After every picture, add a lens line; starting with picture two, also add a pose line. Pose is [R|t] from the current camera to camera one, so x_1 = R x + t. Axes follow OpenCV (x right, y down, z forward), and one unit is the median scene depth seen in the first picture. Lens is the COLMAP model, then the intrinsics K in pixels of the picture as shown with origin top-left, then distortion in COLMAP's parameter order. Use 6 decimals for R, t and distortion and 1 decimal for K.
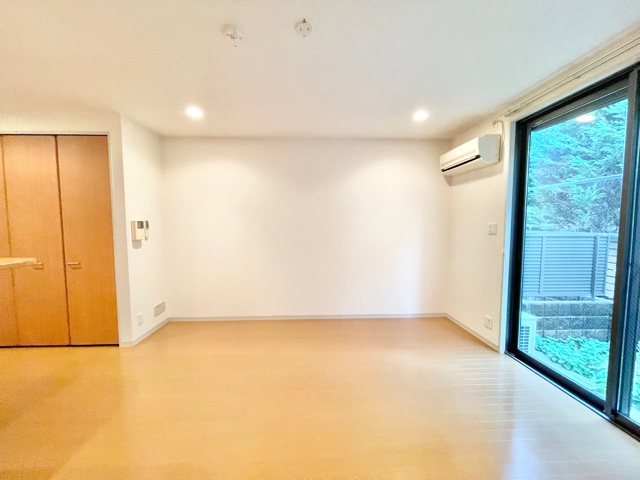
lens RADIAL K [[257.4, 0, 315.0], [0, 257.4, 243.5], [0, 0, 1]] dist [-0.002010, -0.000447]
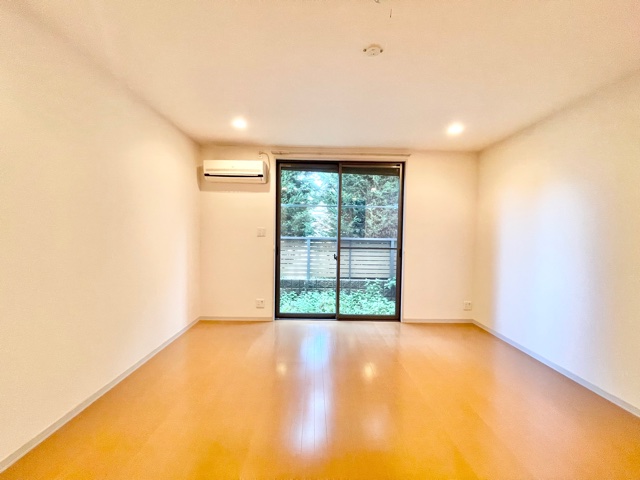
lens RADIAL K [[257.4, 0, 317.2], [0, 257.4, 237.5], [0, 0, 1]] dist [-0.002010, -0.000447]
pose [[0.026458, -0.013990, 0.999552, -0.666181], [0.058697, 0.998199, 0.012417, -0.028420], [-0.997925, 0.058342, 0.027232, 0.710943]]
